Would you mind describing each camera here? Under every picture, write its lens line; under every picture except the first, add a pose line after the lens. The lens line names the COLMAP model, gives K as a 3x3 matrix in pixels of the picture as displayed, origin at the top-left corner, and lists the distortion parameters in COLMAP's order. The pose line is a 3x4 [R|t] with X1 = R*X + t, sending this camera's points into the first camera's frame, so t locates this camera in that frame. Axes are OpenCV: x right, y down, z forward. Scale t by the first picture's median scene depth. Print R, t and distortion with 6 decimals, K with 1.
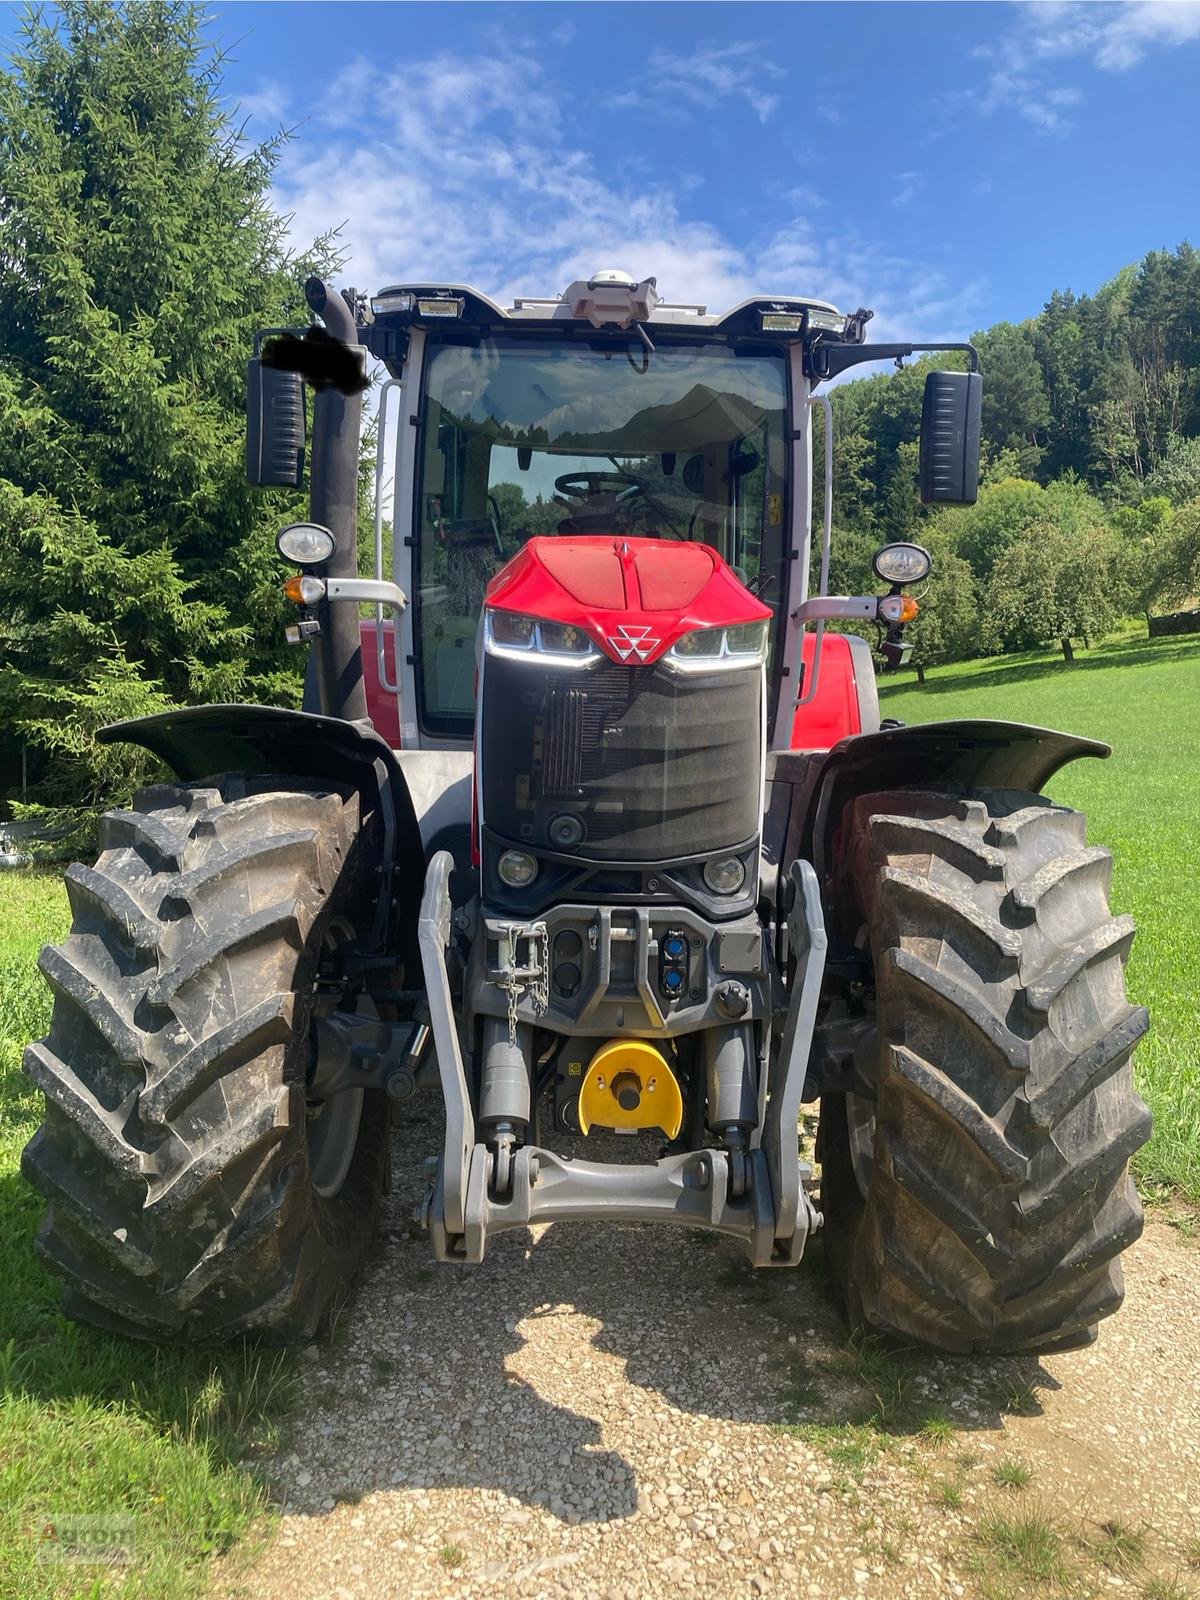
lens RADIAL K [[1309.4, 0, 603.6], [0, 1309.4, 778.2], [0, 0, 1]] dist [0.024429, -0.026216]
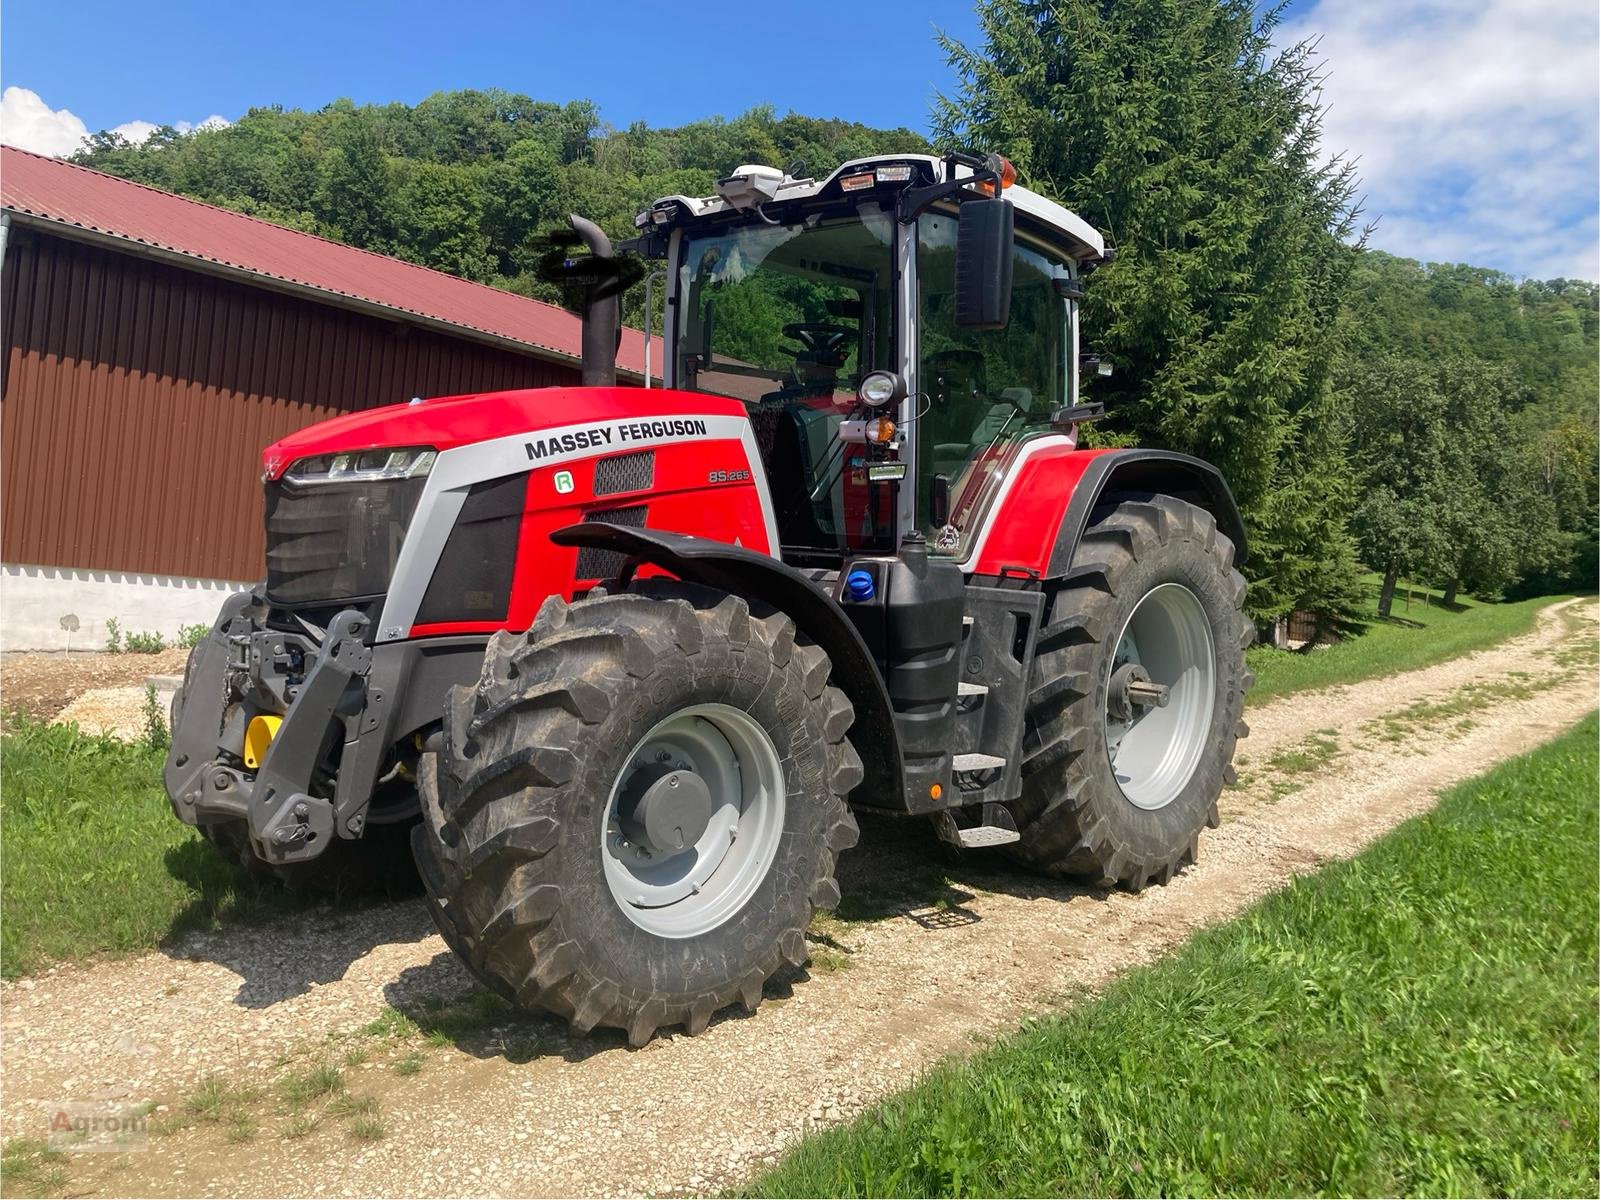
lens RADIAL K [[1309.4, 0, 804.7], [0, 1309.4, 560.4], [0, 0, 1]] dist [0.024429, -0.026216]
pose [[0.712876, 0.033367, -0.700495, 1.400524], [-0.056480, 0.998354, -0.009923, -0.007612], [0.699012, 0.046637, 0.713588, 0.259545]]
